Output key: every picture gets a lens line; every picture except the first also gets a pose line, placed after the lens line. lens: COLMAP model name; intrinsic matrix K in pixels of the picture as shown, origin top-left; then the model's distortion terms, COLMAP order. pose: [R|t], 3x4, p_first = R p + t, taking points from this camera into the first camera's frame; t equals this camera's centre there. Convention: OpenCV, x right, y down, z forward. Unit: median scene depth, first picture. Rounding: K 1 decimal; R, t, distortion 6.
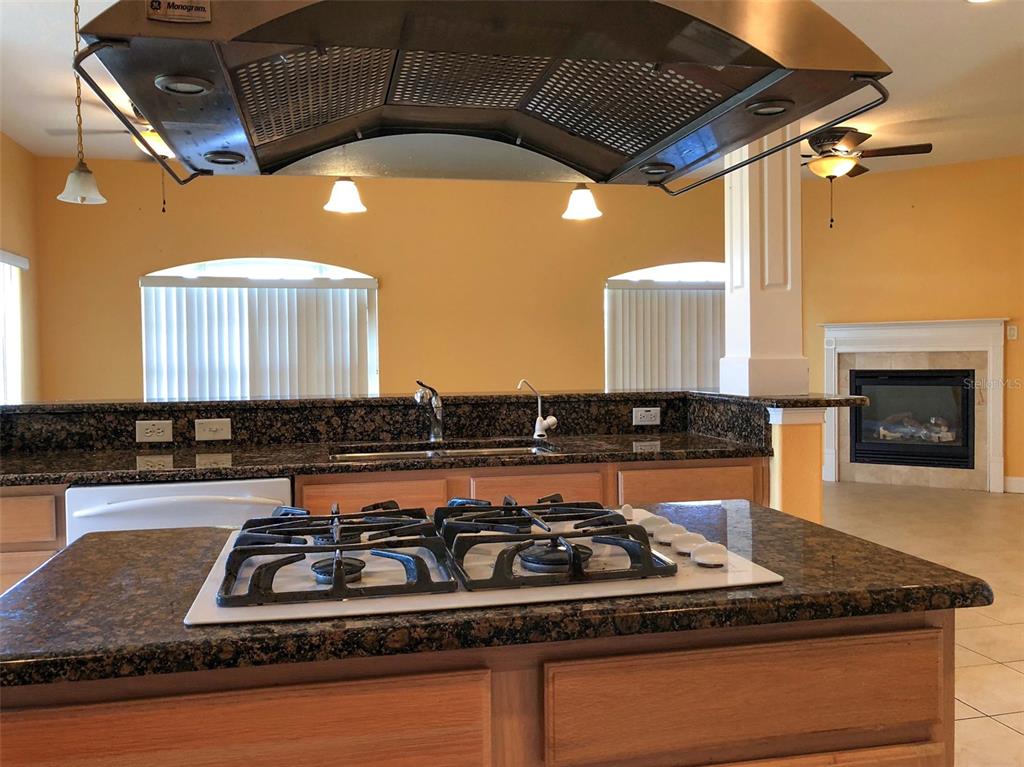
lens RADIAL K [[840.9, 0, 512.0], [0, 840.9, 383.5], [0, 0, 1]] dist [0.090296, -0.001621]
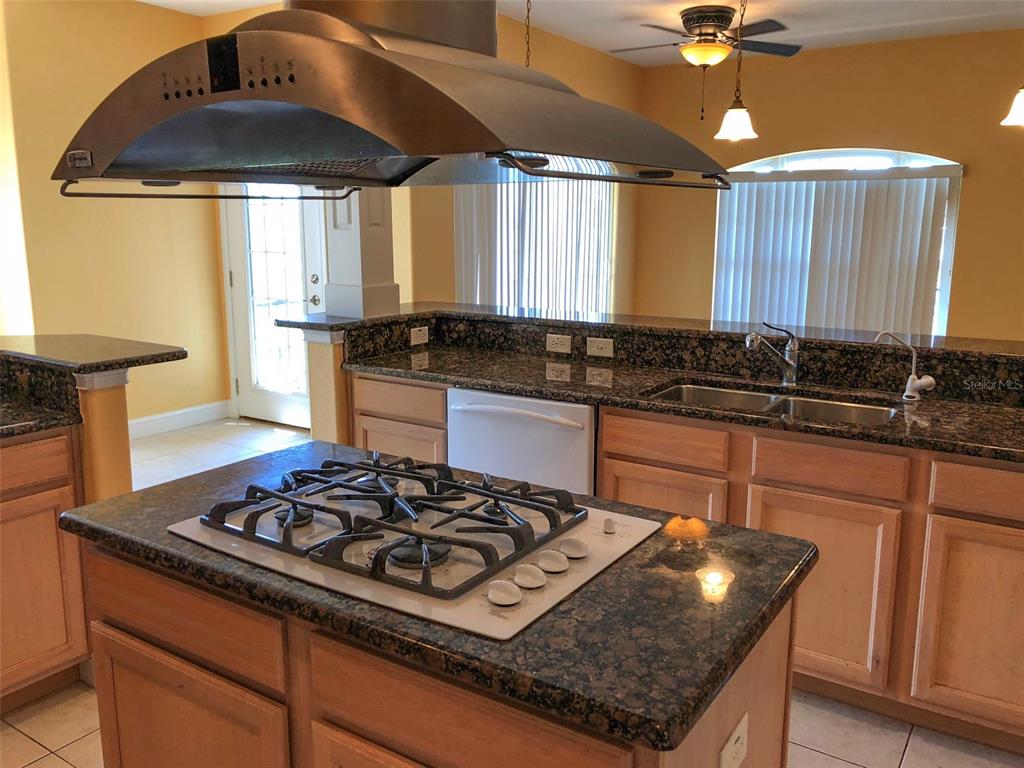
lens RADIAL K [[829.6, 0, 512.0], [0, 829.6, 384.0], [0, 0, 1]] dist [0.037645, -0.002744]
pose [[0.713271, 0.147500, -0.685193, 0.319437], [-0.038667, 0.984398, 0.171657, -0.079702], [0.699821, -0.095944, 0.707845, 0.107509]]
